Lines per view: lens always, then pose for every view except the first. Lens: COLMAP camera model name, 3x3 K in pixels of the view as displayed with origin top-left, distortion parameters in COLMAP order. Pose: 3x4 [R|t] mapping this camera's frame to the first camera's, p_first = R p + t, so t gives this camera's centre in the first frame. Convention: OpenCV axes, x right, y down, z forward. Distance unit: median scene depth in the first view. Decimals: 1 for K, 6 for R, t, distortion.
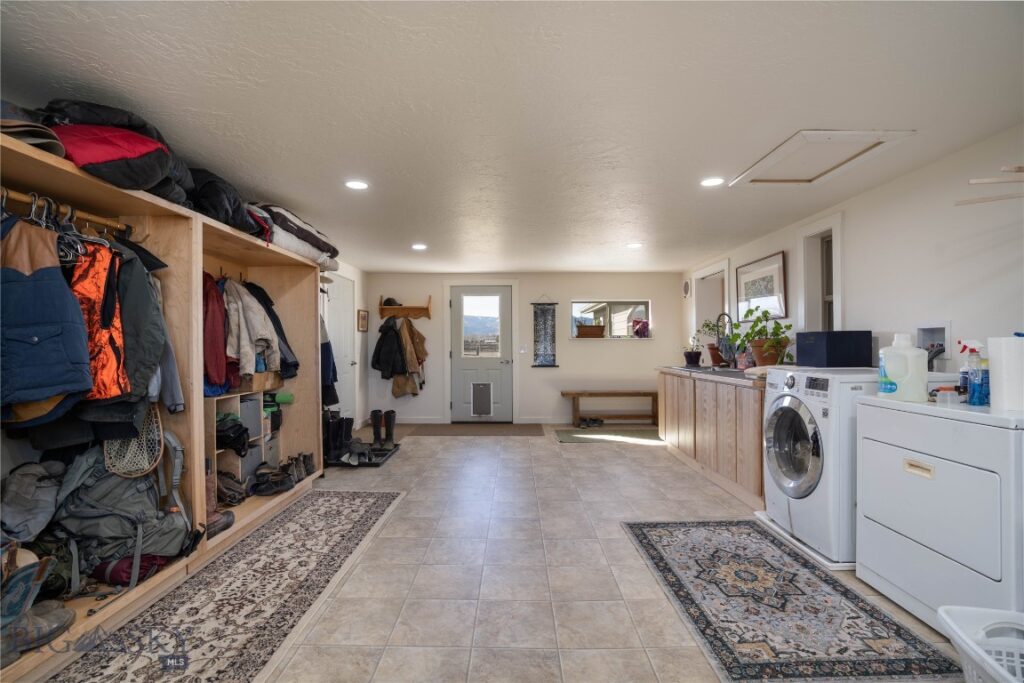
lens RADIAL K [[477.4, 0, 512.6], [0, 477.4, 341.2], [0, 0, 1]] dist [-0.002728, 0.001666]
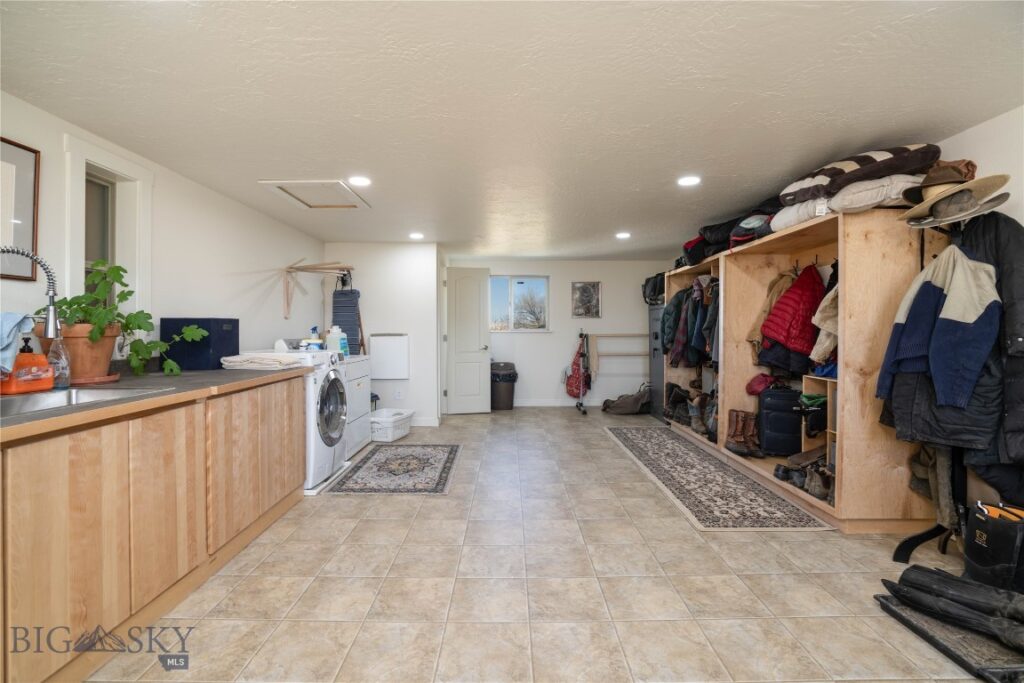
lens RADIAL K [[477.4, 0, 510.2], [0, 477.4, 334.2], [0, 0, 1]] dist [-0.002728, 0.001666]
pose [[-0.999949, 0.005673, -0.008336, 0.087829], [0.005656, 0.999982, 0.002176, 0.013601], [0.008349, 0.002129, -0.999963, 2.046011]]
